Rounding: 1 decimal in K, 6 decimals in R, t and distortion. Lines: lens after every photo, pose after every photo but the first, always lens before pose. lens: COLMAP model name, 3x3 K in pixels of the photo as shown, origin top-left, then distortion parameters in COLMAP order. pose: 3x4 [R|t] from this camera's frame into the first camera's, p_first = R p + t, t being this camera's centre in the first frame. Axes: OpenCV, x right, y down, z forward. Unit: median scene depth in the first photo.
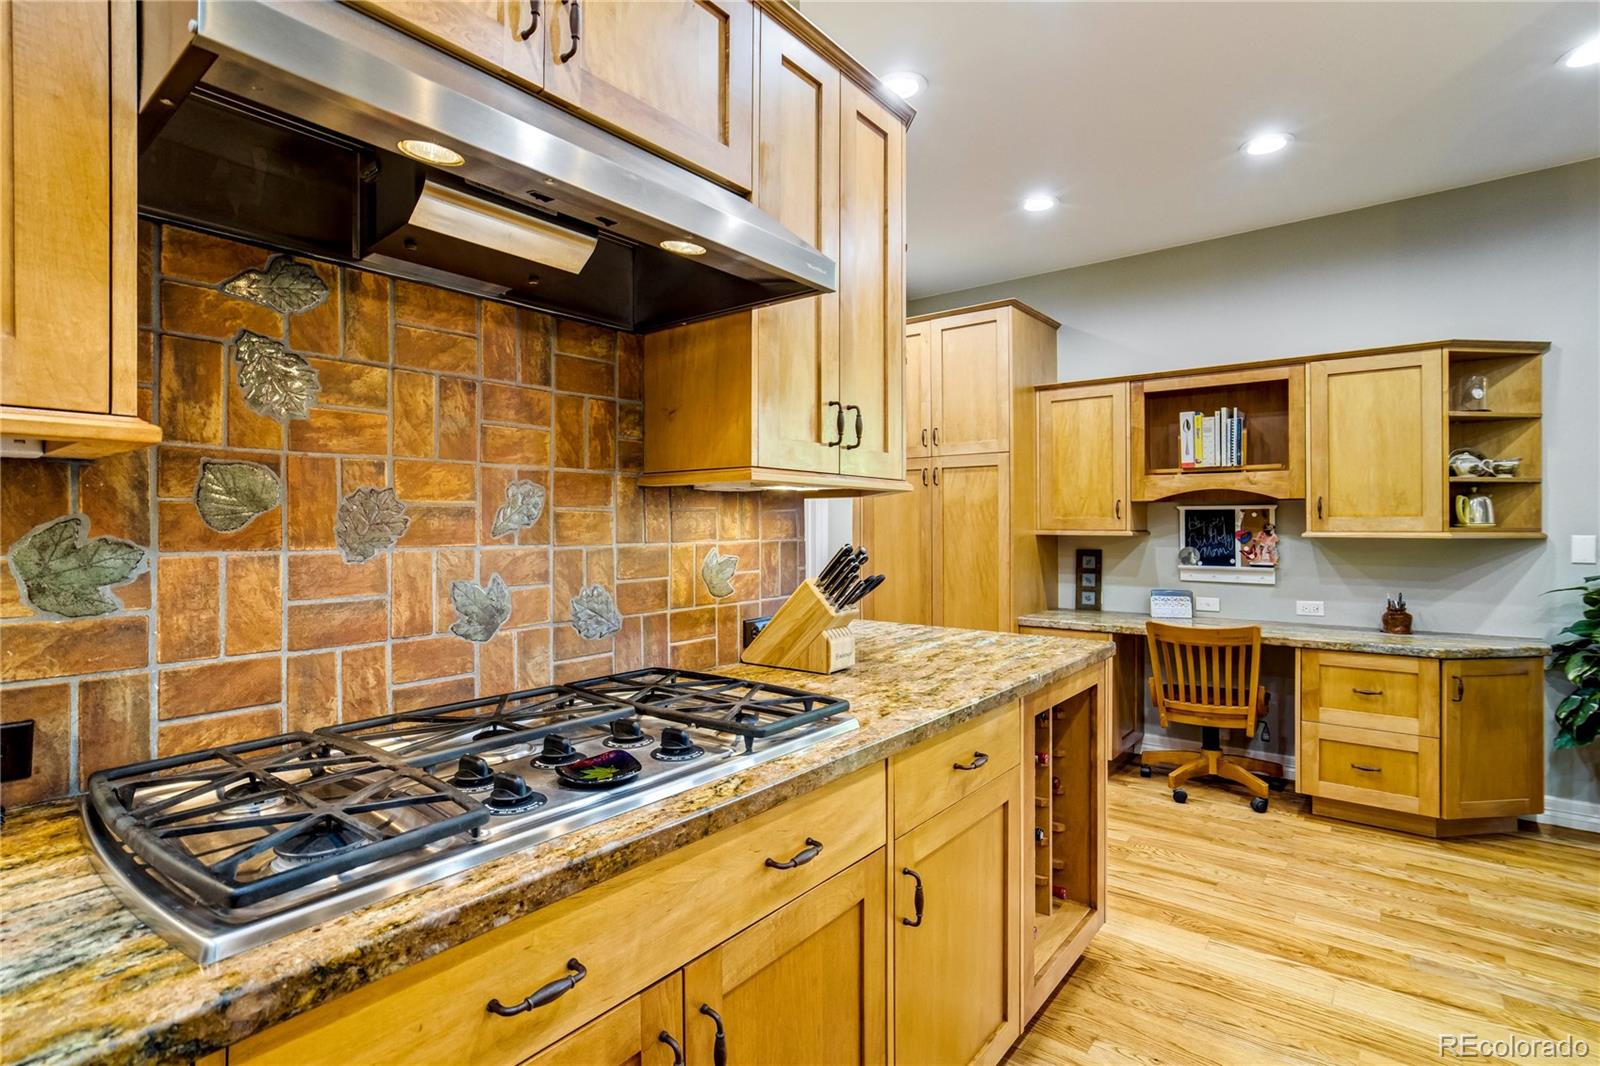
lens RADIAL K [[756.3, 0, 806.9], [0, 756.3, 526.7], [0, 0, 1]] dist [-0.056353, 0.024739]
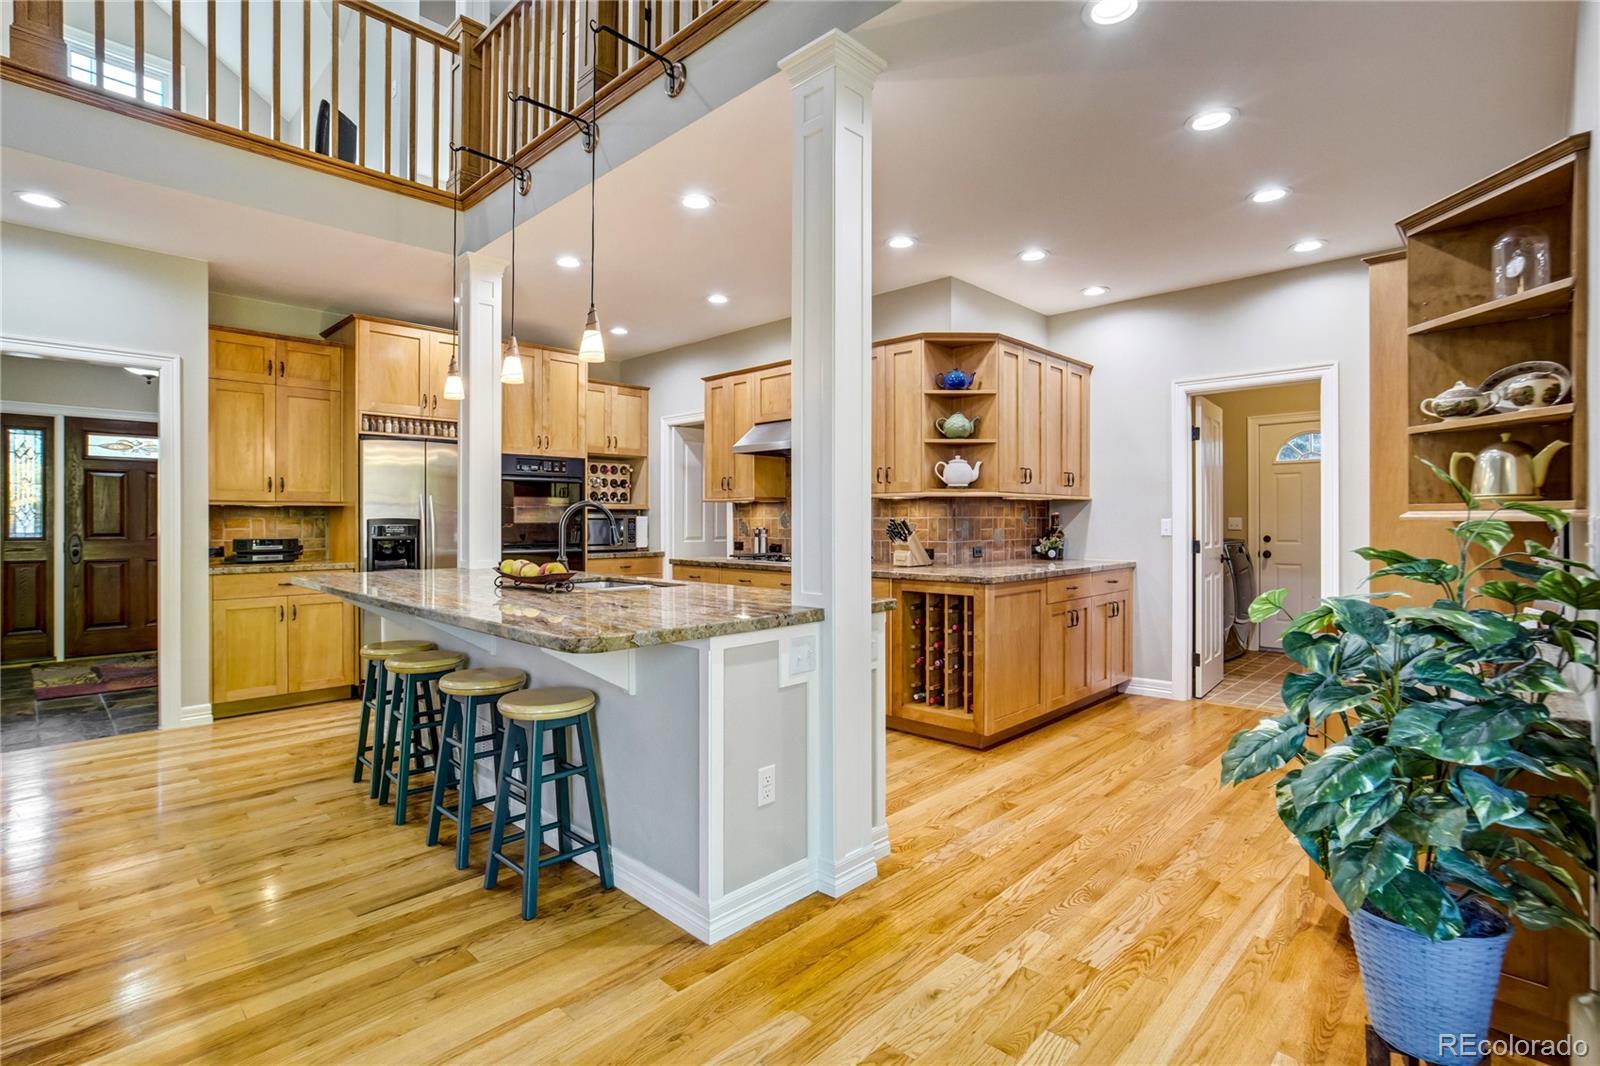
lens RADIAL K [[756.3, 0, 806.9], [0, 756.3, 526.7], [0, 0, 1]] dist [-0.056353, 0.024739]
pose [[-0.085060, 0.011592, -0.996308, 1.839409], [-0.000008, 0.999932, 0.011635, 0.014735], [0.996376, 0.000997, -0.085054, 0.602858]]
